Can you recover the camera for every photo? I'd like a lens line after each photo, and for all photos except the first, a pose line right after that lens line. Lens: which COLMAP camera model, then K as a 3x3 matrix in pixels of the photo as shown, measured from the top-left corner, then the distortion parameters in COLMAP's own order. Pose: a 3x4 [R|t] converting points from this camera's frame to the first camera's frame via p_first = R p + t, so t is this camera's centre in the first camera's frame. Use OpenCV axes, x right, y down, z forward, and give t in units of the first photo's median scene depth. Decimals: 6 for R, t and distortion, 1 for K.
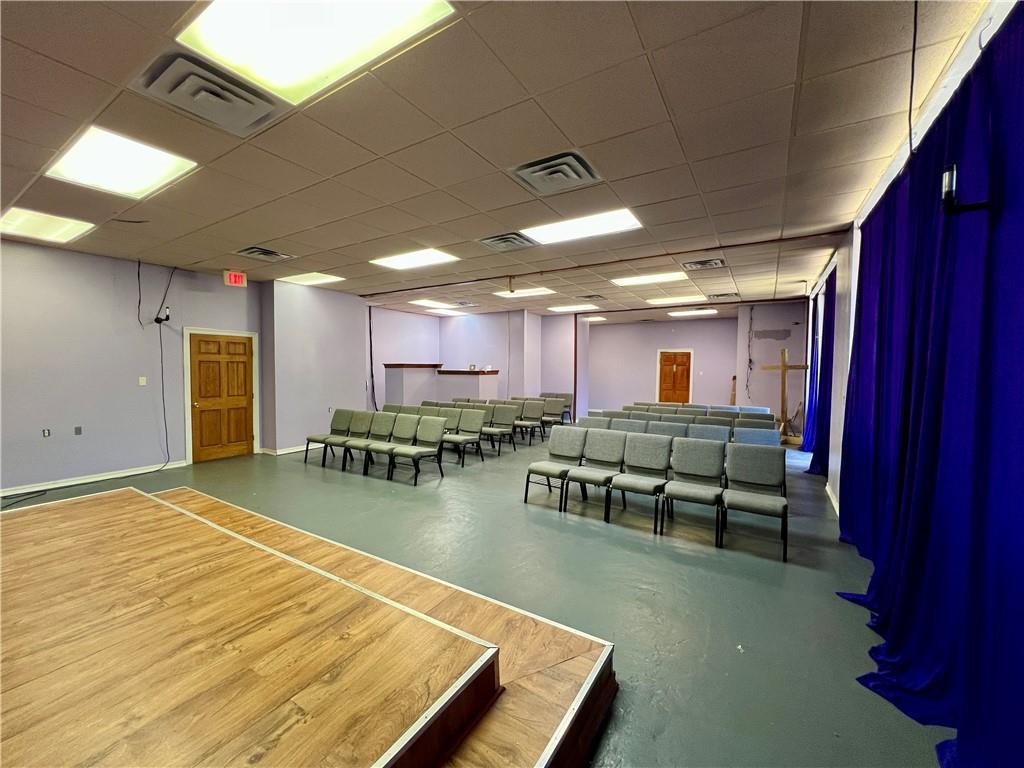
lens RADIAL K [[407.8, 0, 509.7], [0, 407.8, 383.2], [0, 0, 1]] dist [-0.000038, -0.000083]
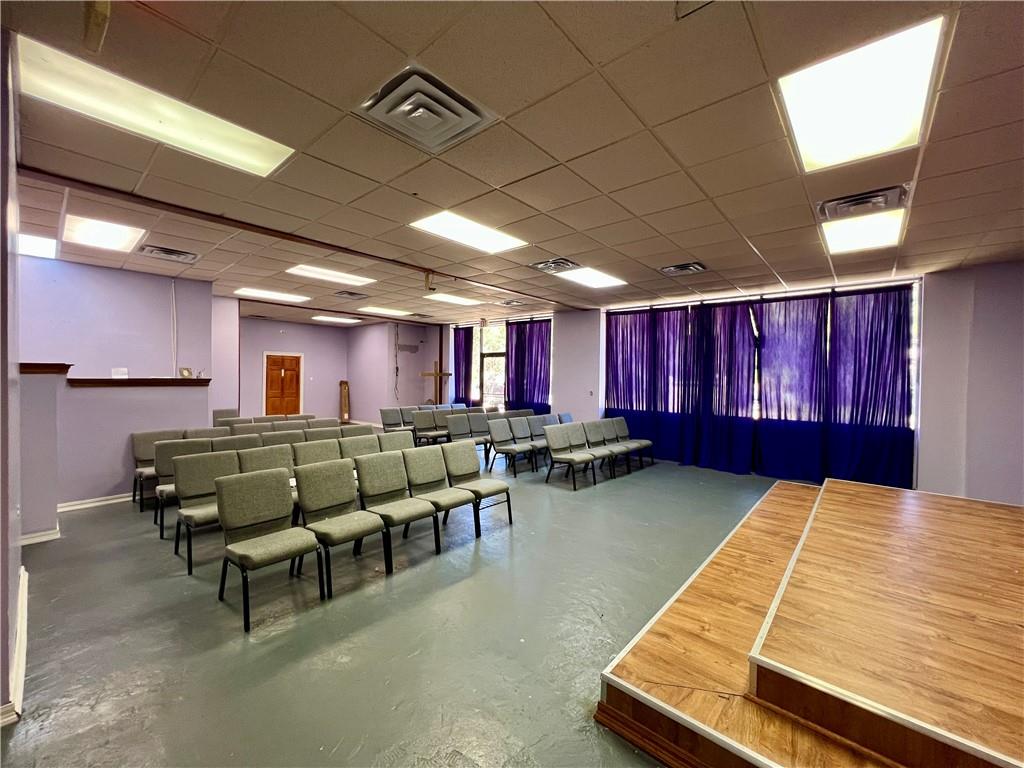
lens RADIAL K [[407.8, 0, 509.7], [0, 407.8, 383.2], [0, 0, 1]] dist [-0.000038, -0.000083]
pose [[0.158675, -0.019521, 0.987138, -1.541183], [0.023633, 0.999593, 0.015968, -0.061885], [-0.987048, 0.020796, 0.159072, 1.300563]]
